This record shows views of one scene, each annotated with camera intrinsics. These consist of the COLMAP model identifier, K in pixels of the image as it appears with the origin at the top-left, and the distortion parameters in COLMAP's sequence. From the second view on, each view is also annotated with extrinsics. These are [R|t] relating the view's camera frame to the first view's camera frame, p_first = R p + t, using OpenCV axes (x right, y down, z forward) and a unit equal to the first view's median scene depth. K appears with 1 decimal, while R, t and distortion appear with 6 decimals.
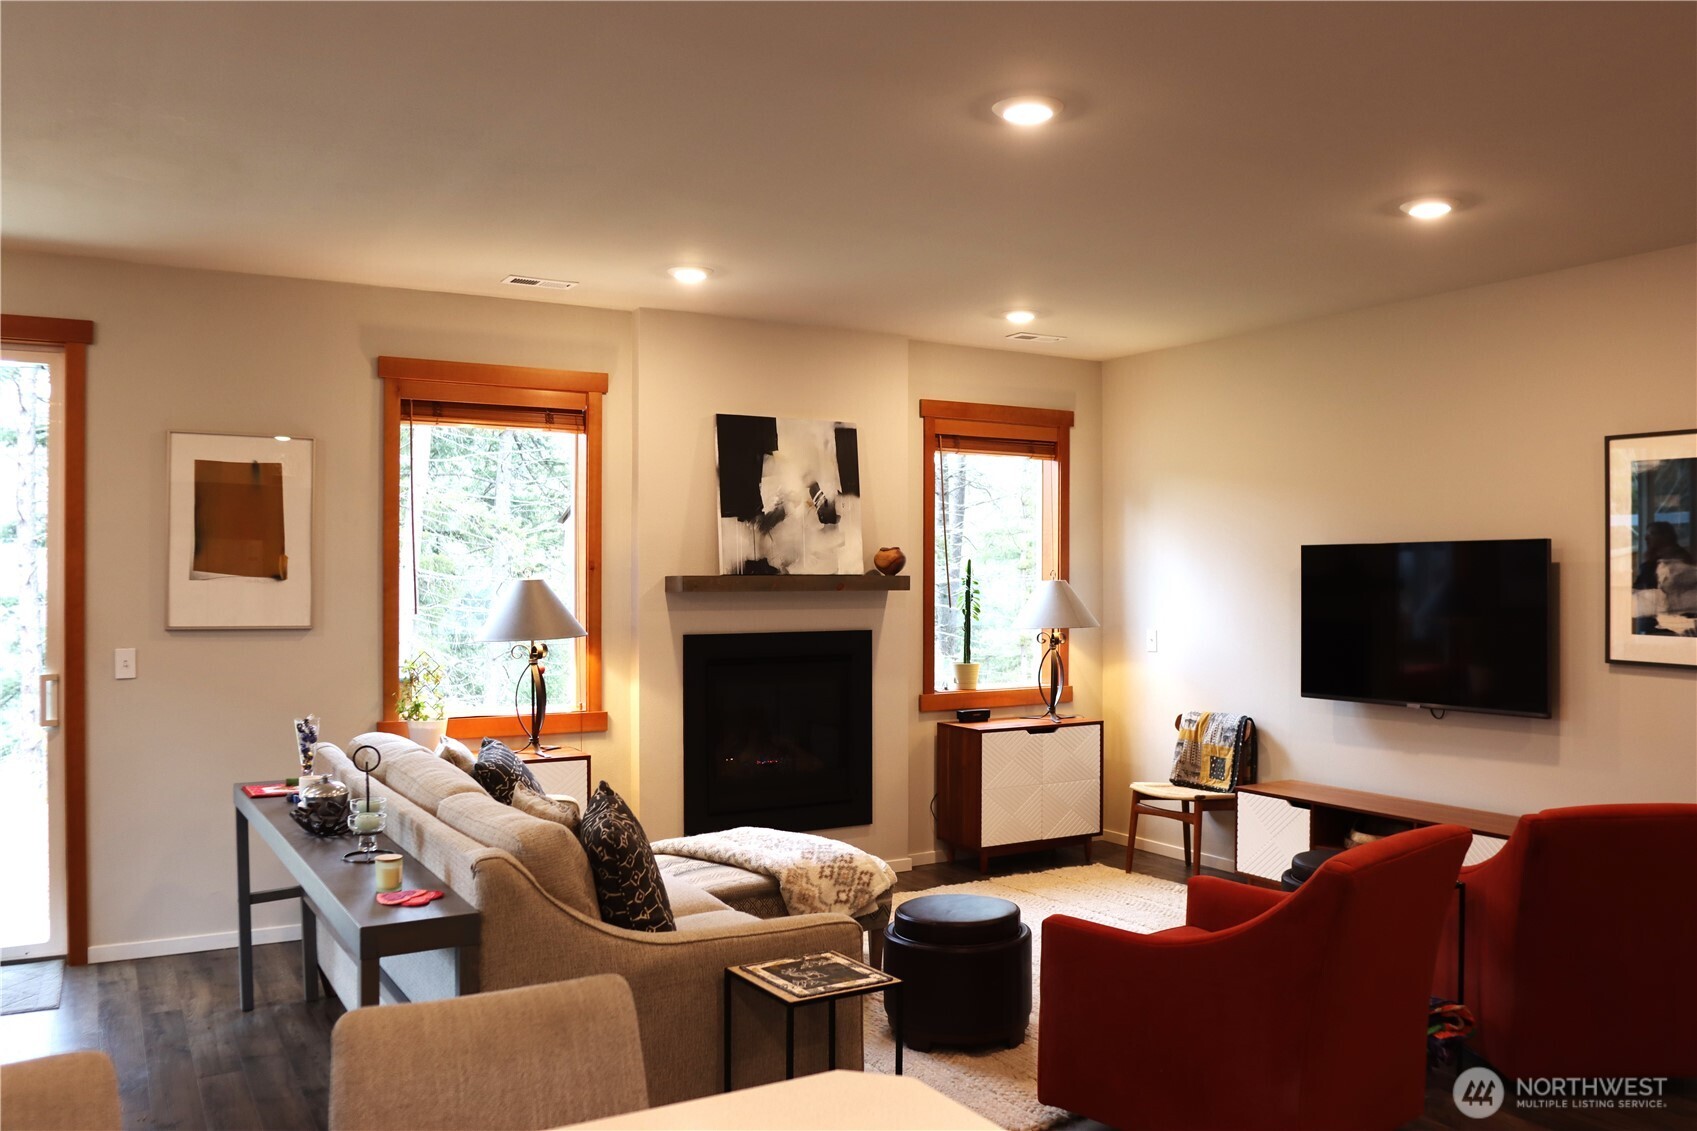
lens RADIAL K [[1338.3, 0, 848.5], [0, 1338.3, 565.5], [0, 0, 1]] dist [-0.100905, 0.074298]
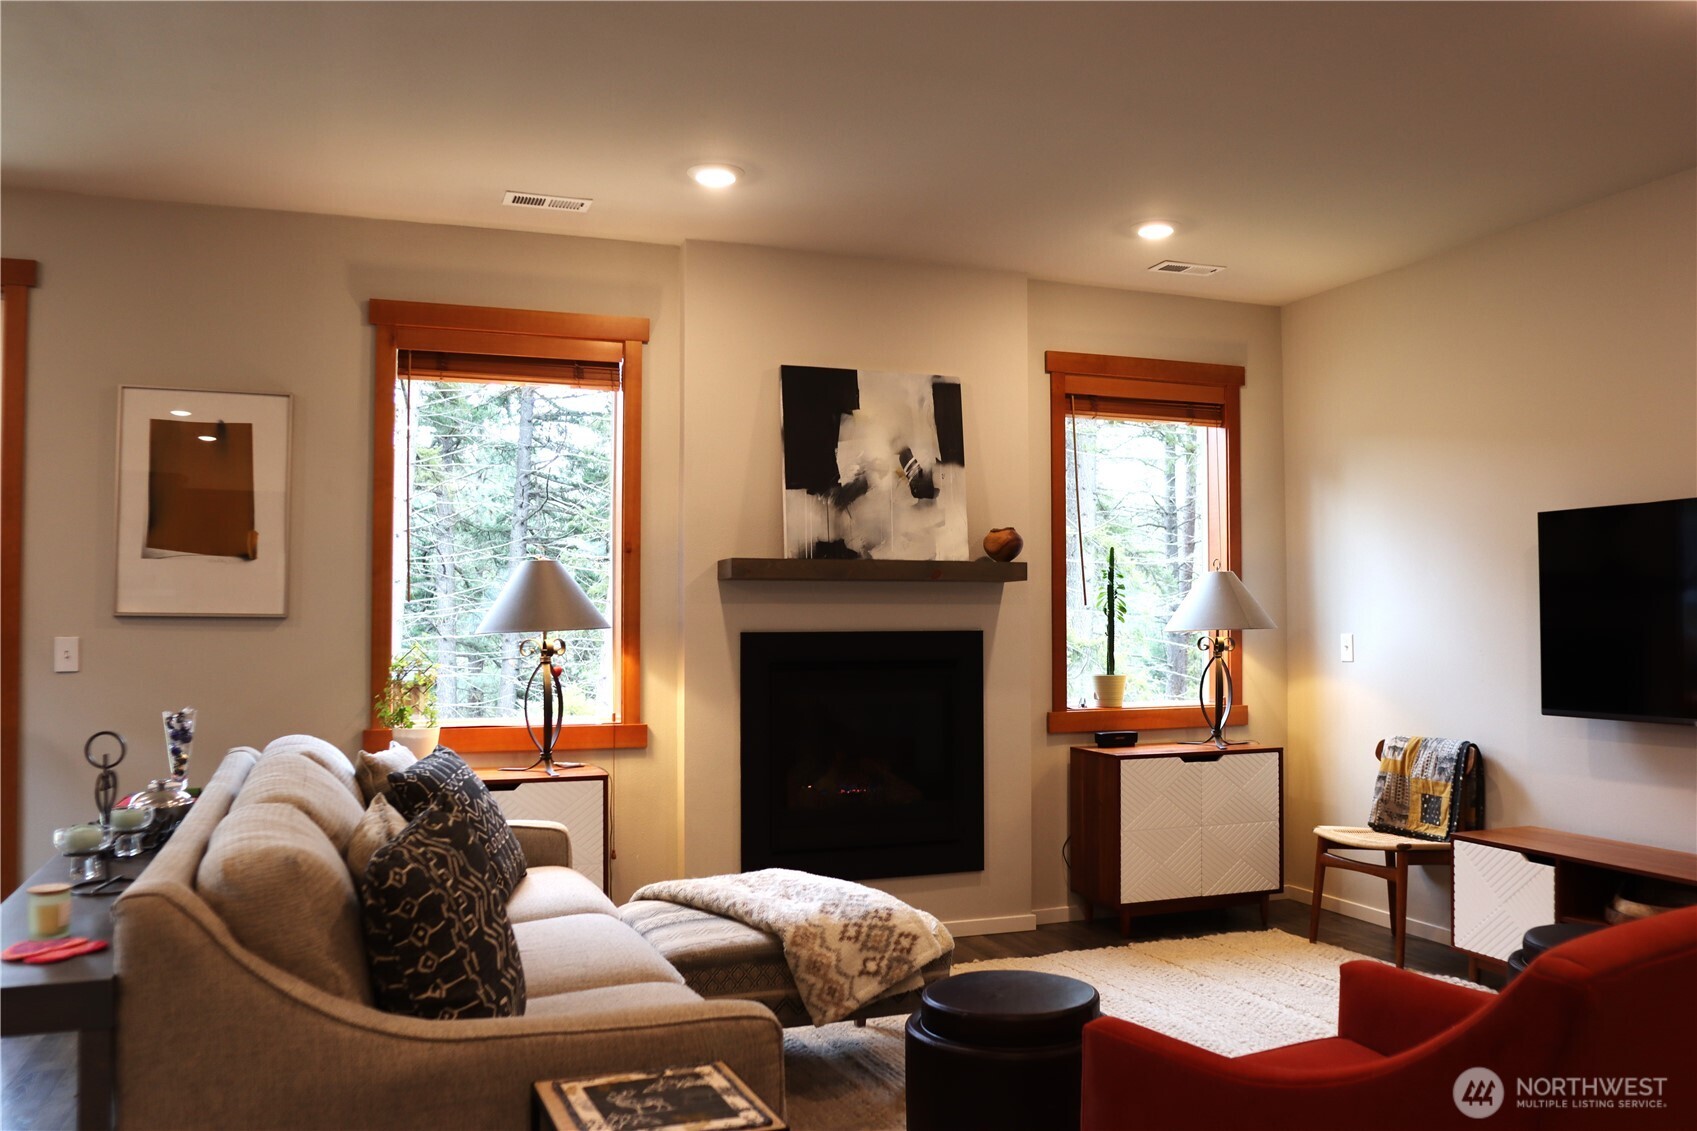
lens RADIAL K [[1338.3, 0, 848.5], [0, 1338.3, 565.5], [0, 0, 1]] dist [-0.100905, 0.074298]
pose [[0.984476, -0.008928, -0.175292, 0.084934], [0.003082, 0.999431, -0.033597, 0.037959], [0.175492, 0.032535, 0.983943, 0.197210]]
